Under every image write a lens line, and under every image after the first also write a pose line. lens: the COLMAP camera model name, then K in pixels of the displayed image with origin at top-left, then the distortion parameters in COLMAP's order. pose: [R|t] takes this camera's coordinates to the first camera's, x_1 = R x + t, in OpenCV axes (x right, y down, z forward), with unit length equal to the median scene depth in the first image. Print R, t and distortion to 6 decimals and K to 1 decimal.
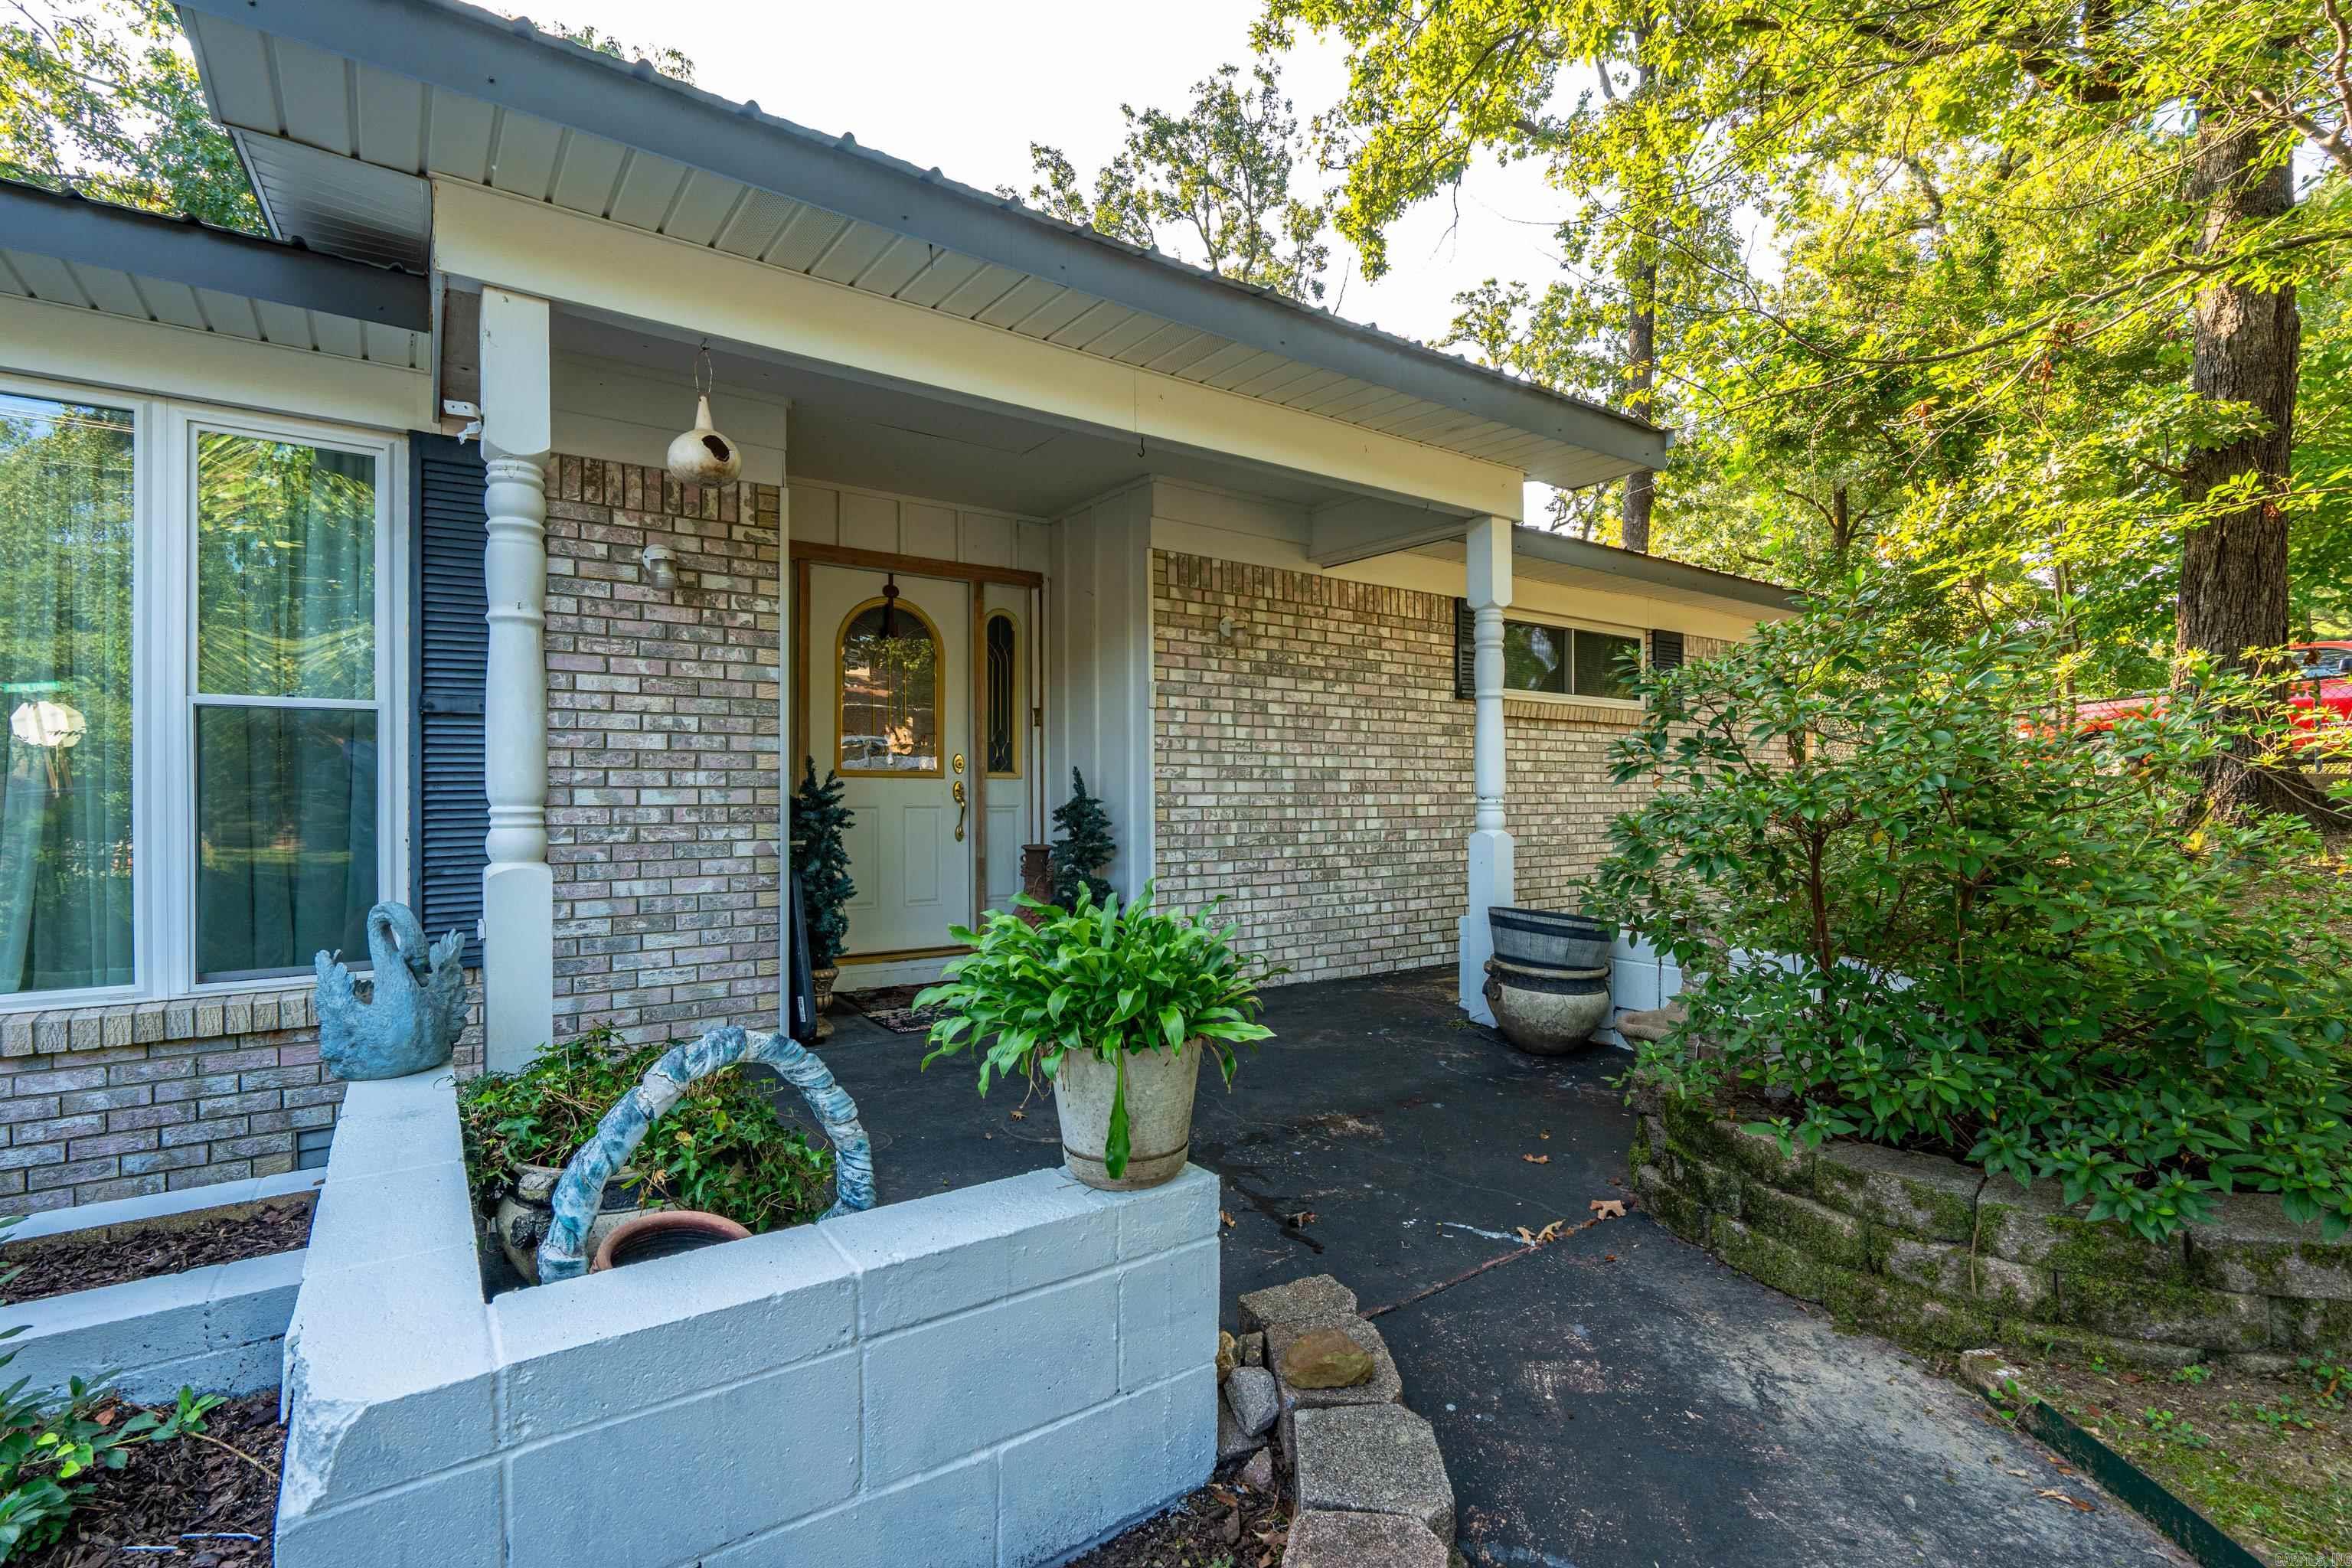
lens RADIAL K [[1071.0, 0, 1170.5], [0, 1071.0, 786.8], [0, 0, 1]] dist [-0.004752, 0.000020]
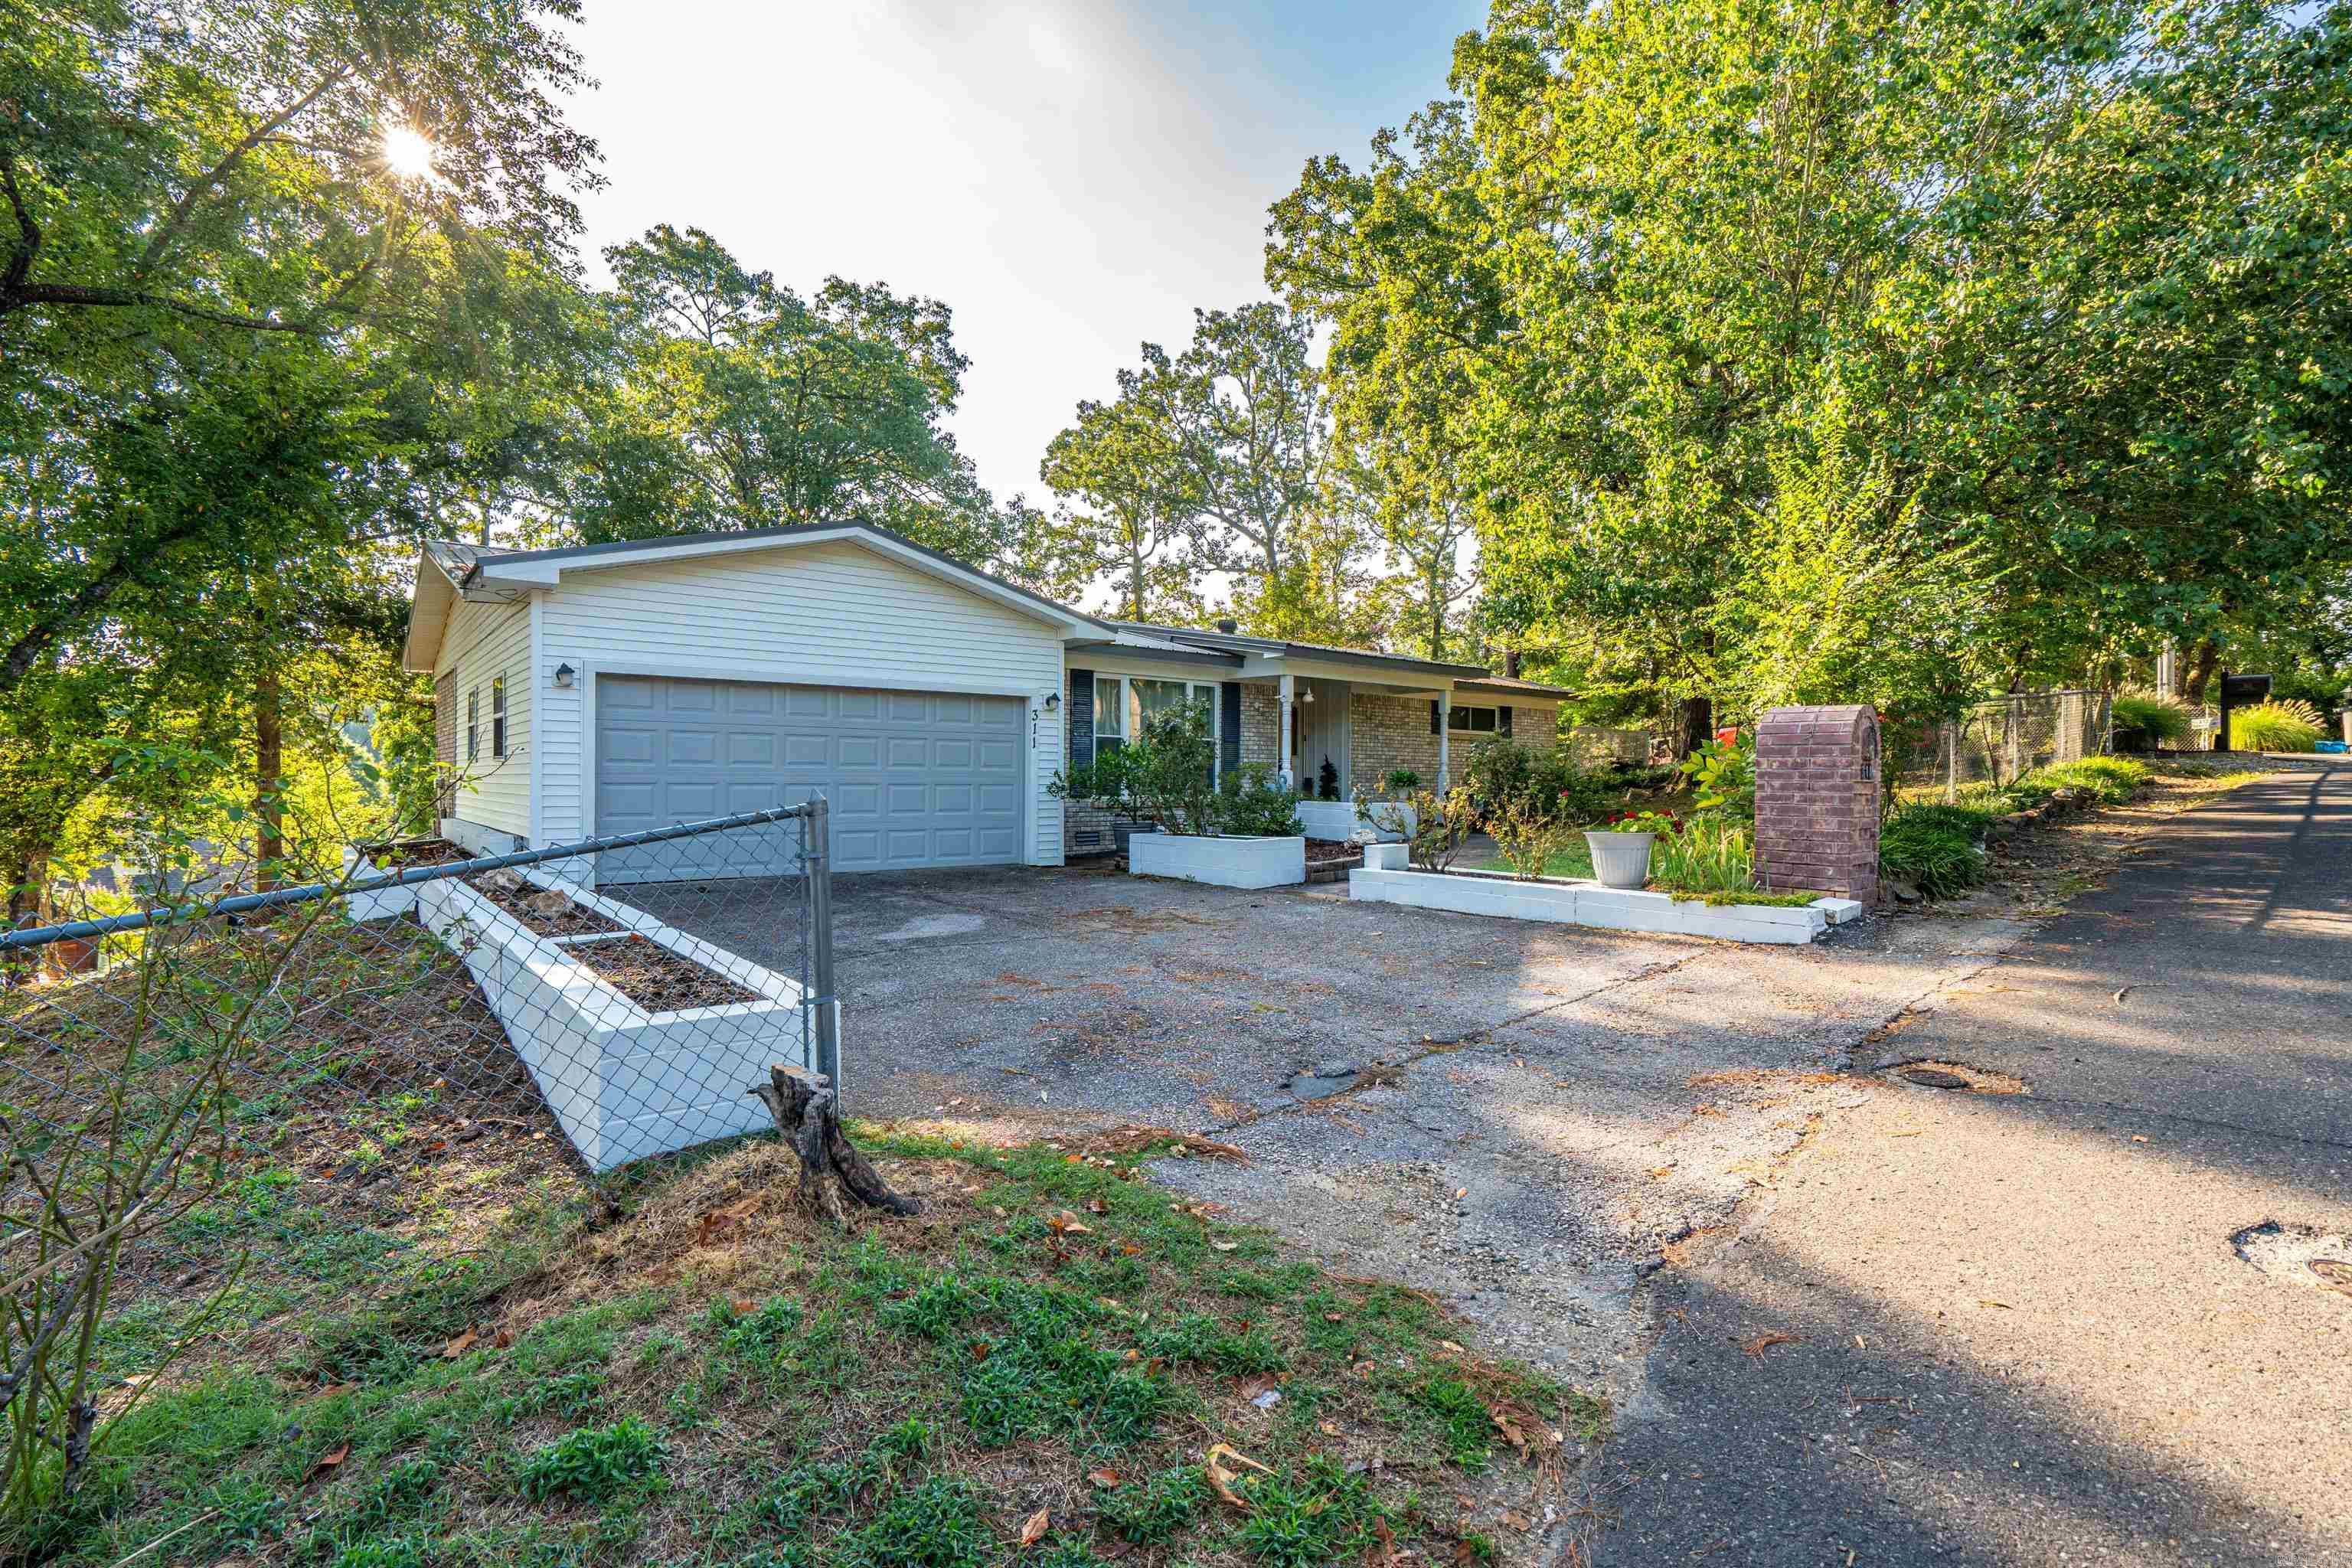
lens RADIAL K [[1071.0, 0, 1179.2], [0, 1071.0, 777.2], [0, 0, 1]] dist [-0.004752, 0.000020]
pose [[0.998583, 0.001712, 0.053180, -0.242616], [-0.001683, 0.999998, -0.000593, 0.017572], [-0.053181, 0.000503, 0.998585, -0.789138]]
